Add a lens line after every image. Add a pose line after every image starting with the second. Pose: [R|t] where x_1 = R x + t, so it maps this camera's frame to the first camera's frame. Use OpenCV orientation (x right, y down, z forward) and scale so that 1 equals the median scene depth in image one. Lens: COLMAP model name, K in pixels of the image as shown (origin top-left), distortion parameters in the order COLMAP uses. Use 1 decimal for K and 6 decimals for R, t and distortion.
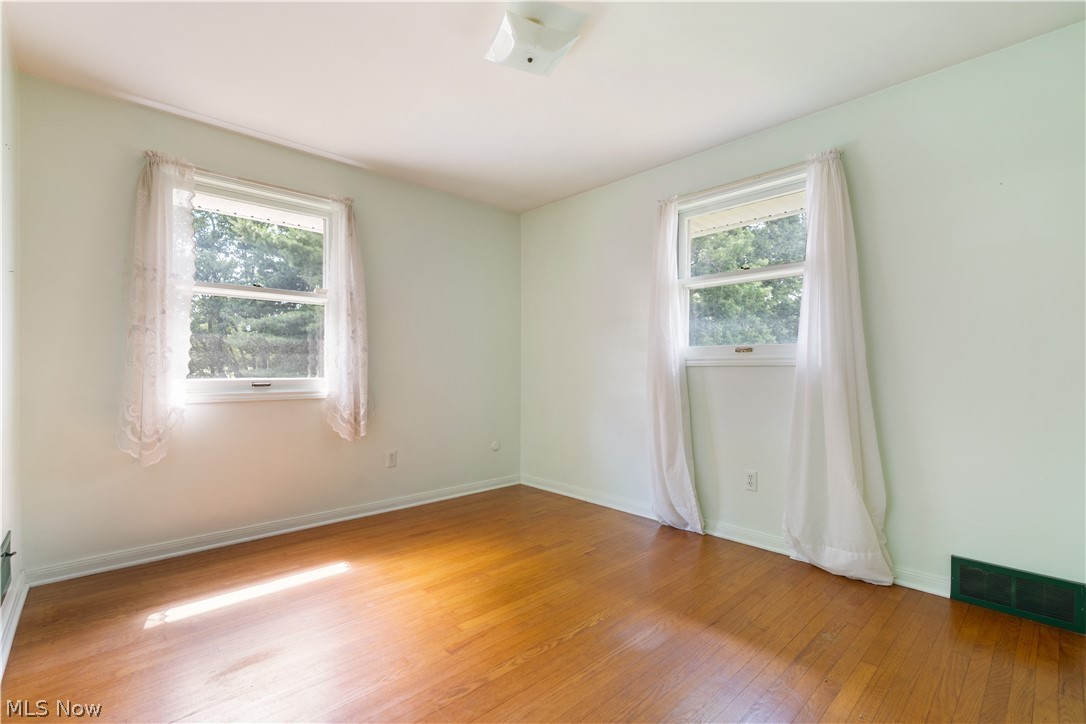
lens RADIAL K [[489.7, 0, 538.8], [0, 489.7, 363.8], [0, 0, 1]] dist [-0.006116, 0.000314]
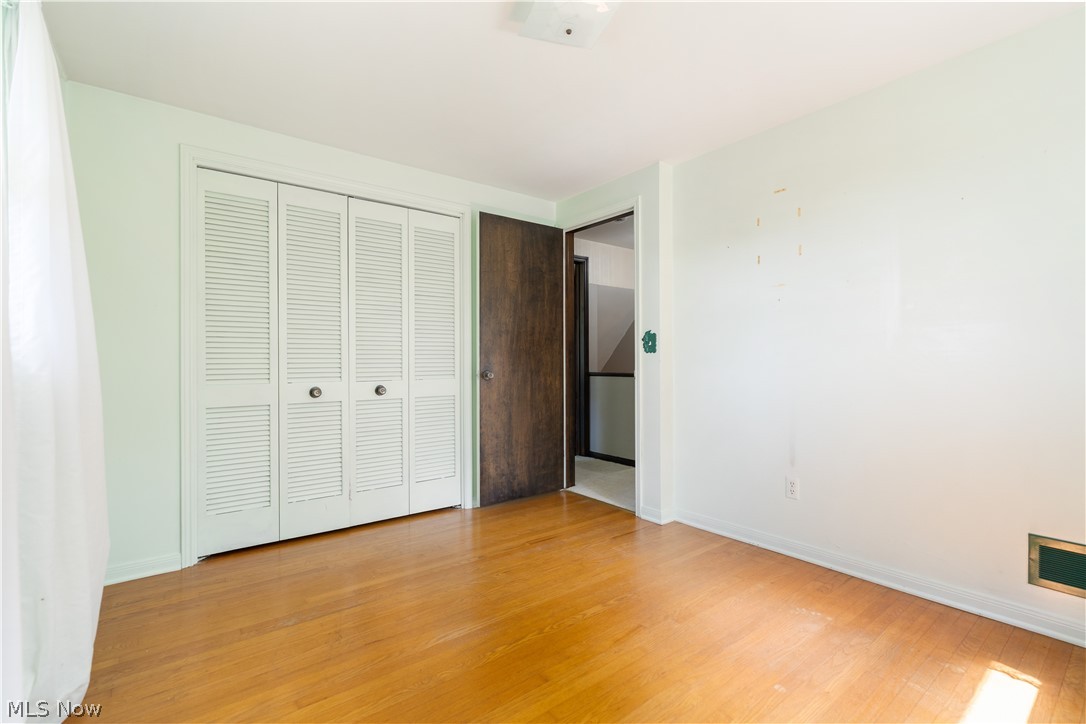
lens RADIAL K [[489.7, 0, 538.8], [0, 489.7, 363.8], [0, 0, 1]] dist [-0.006116, 0.000314]
pose [[-0.995158, -0.000696, 0.098288, -0.055935], [-0.000462, 0.999997, 0.002410, -0.011928], [-0.098289, 0.002353, -0.995155, 2.095459]]
